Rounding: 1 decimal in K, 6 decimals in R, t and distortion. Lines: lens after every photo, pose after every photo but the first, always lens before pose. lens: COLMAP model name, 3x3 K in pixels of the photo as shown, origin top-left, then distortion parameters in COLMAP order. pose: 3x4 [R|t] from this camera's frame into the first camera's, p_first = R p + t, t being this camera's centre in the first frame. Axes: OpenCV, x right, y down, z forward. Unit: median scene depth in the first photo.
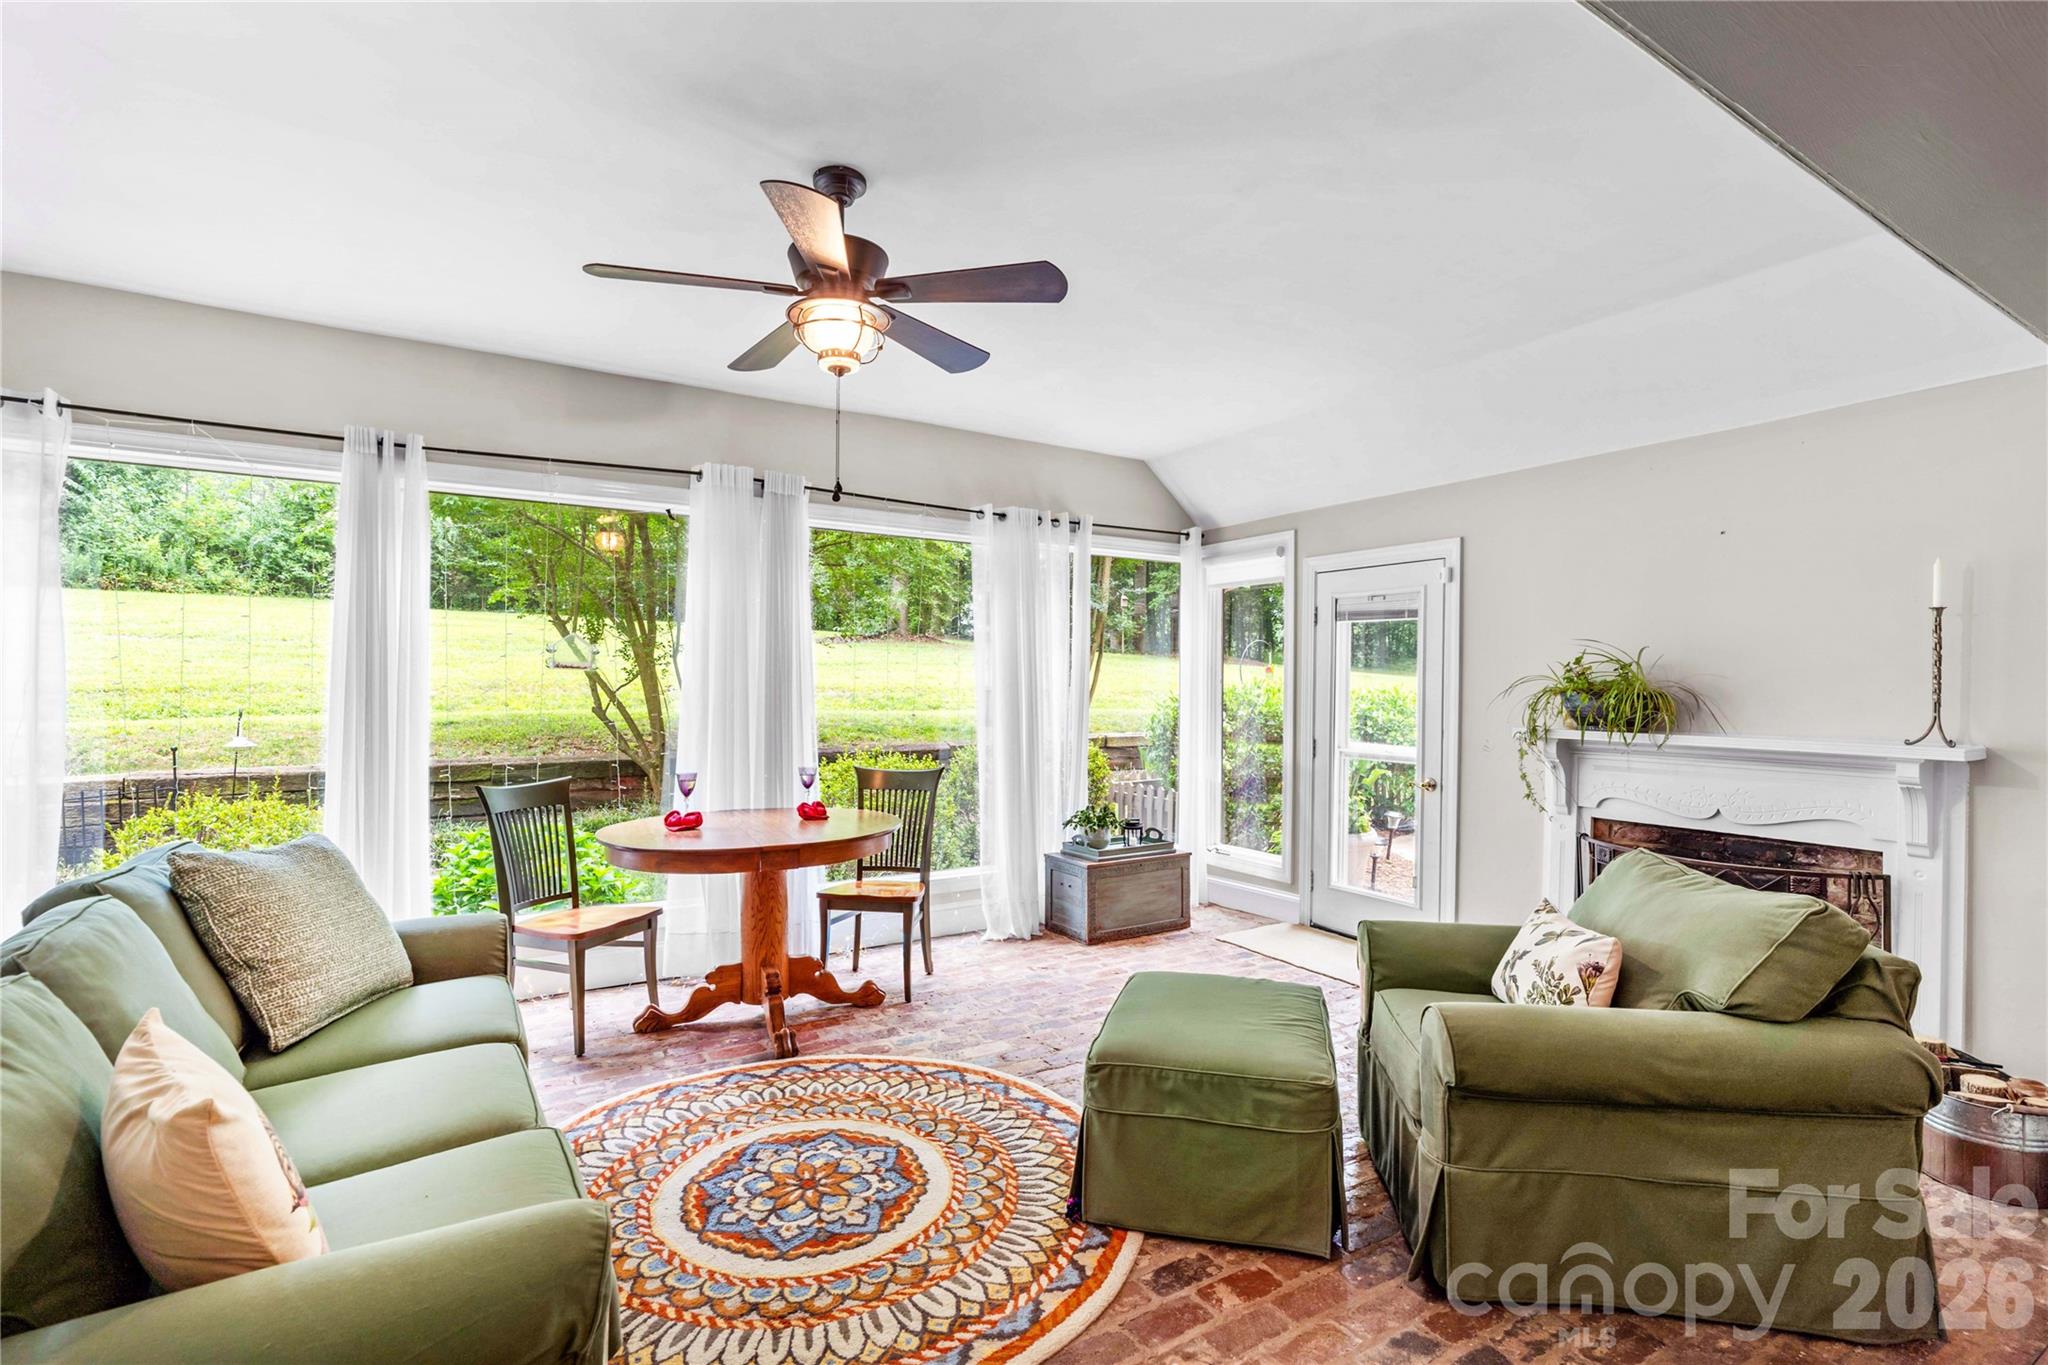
lens RADIAL K [[958.5, 0, 1024.4], [0, 958.5, 685.2], [0, 0, 1]] dist [-0.014756, 0.005681]
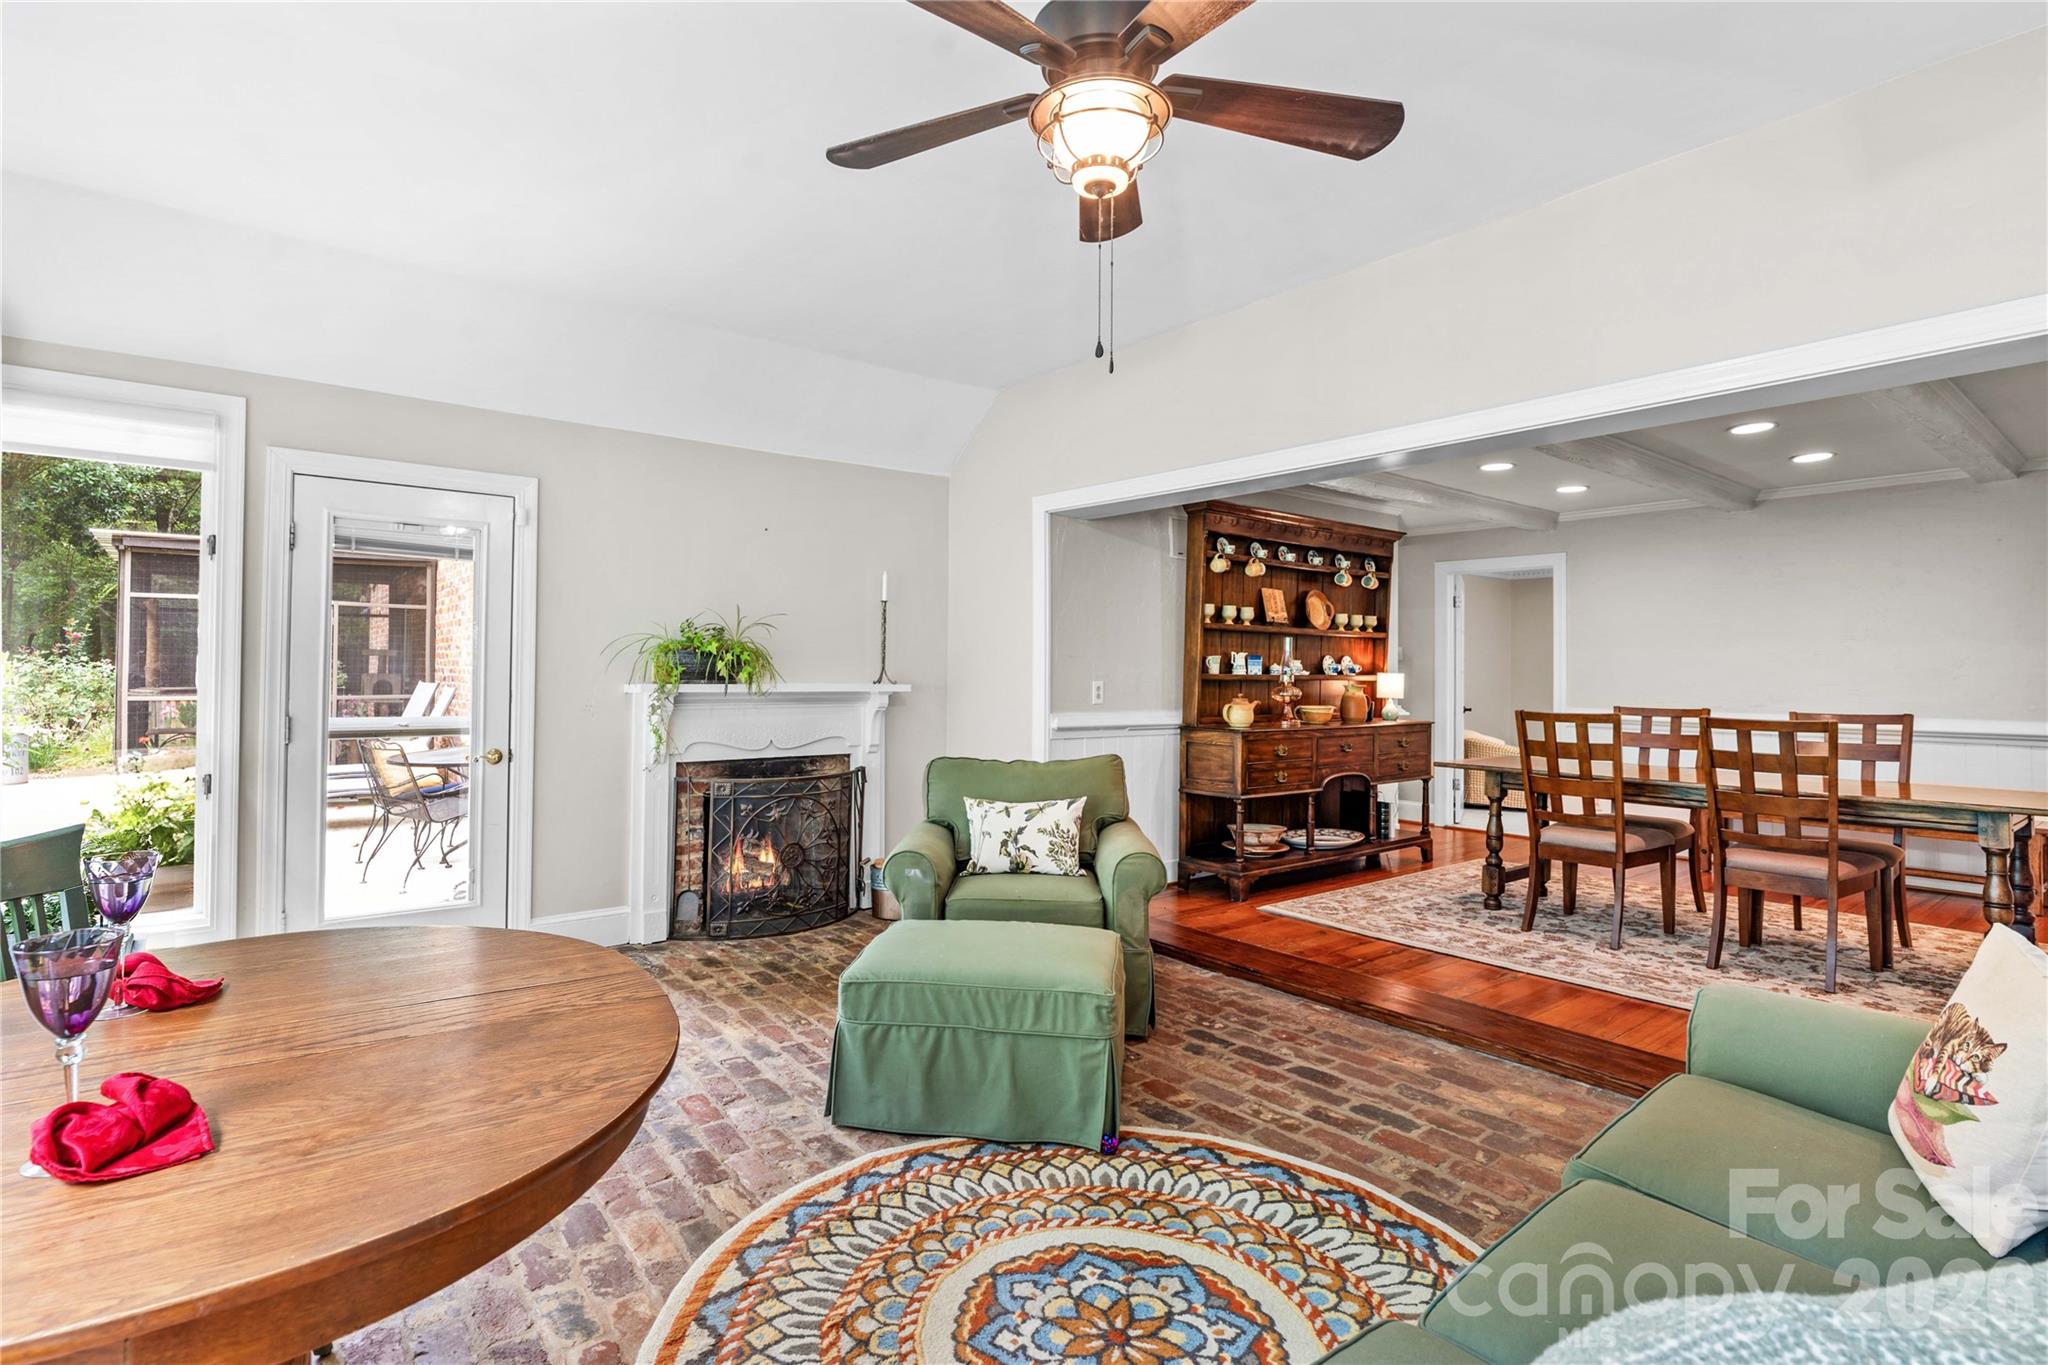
lens RADIAL K [[958.5, 0, 1041.7], [0, 958.5, 682.5], [0, 0, 1]] dist [-0.014756, 0.005681]
pose [[-0.130869, -0.022877, 0.991136, -0.603639], [-0.009388, 0.999718, 0.021835, 0.016624], [-0.991355, -0.006447, -0.131047, 0.766899]]
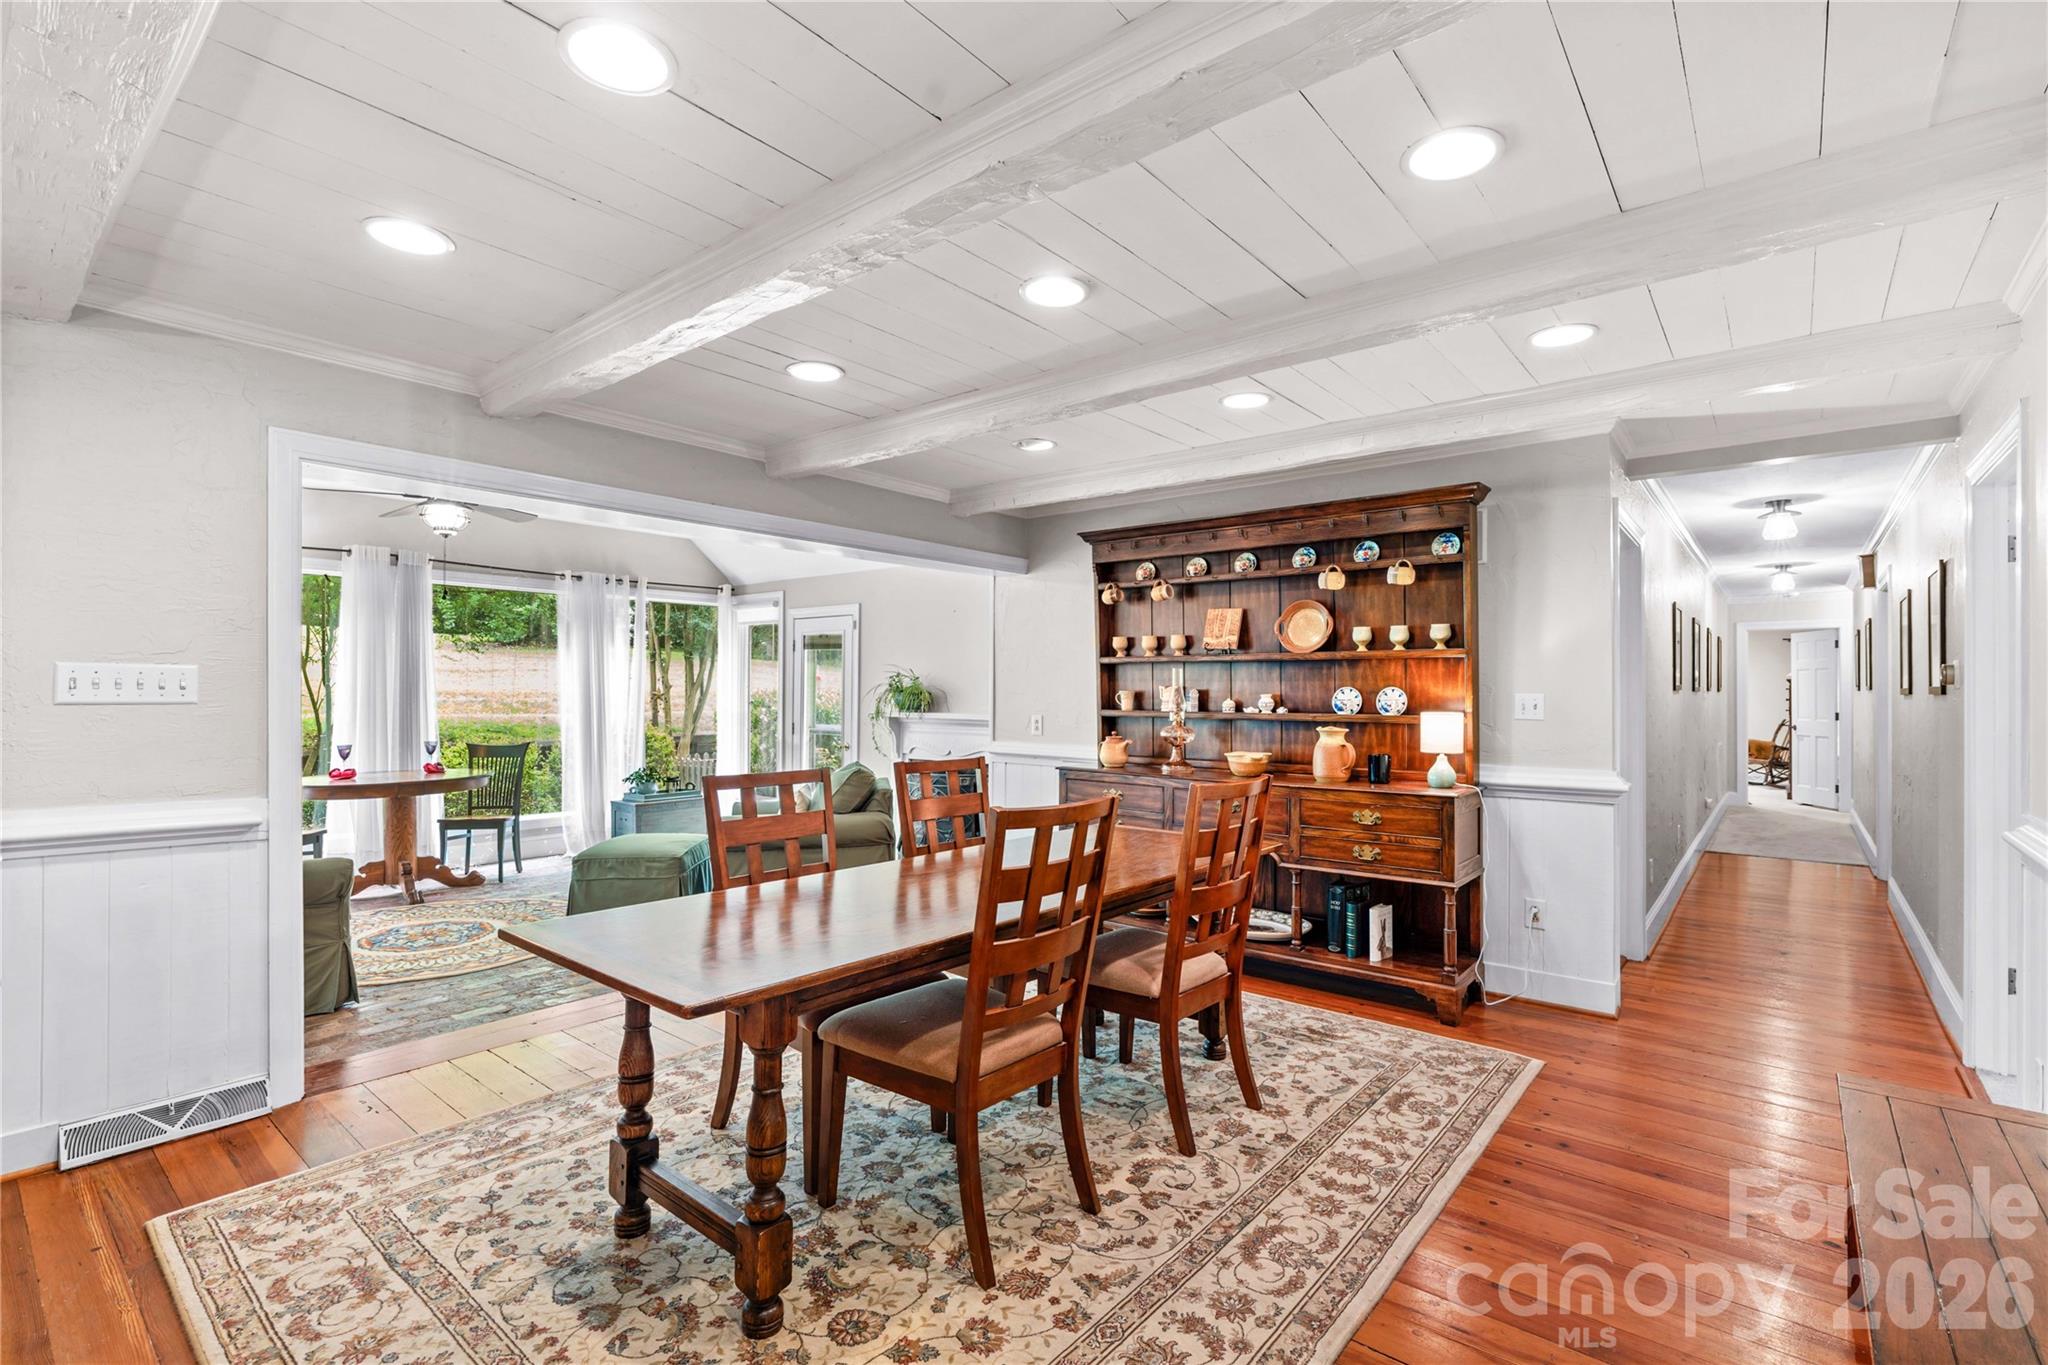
lens RADIAL K [[958.5, 0, 1030.3], [0, 958.5, 689.6], [0, 0, 1]] dist [-0.014756, 0.005681]
pose [[0.945904, -0.003030, 0.324432, 0.214524], [0.003457, 0.999994, -0.000739, 0.004710], [-0.324428, 0.001820, 0.945909, -0.874576]]
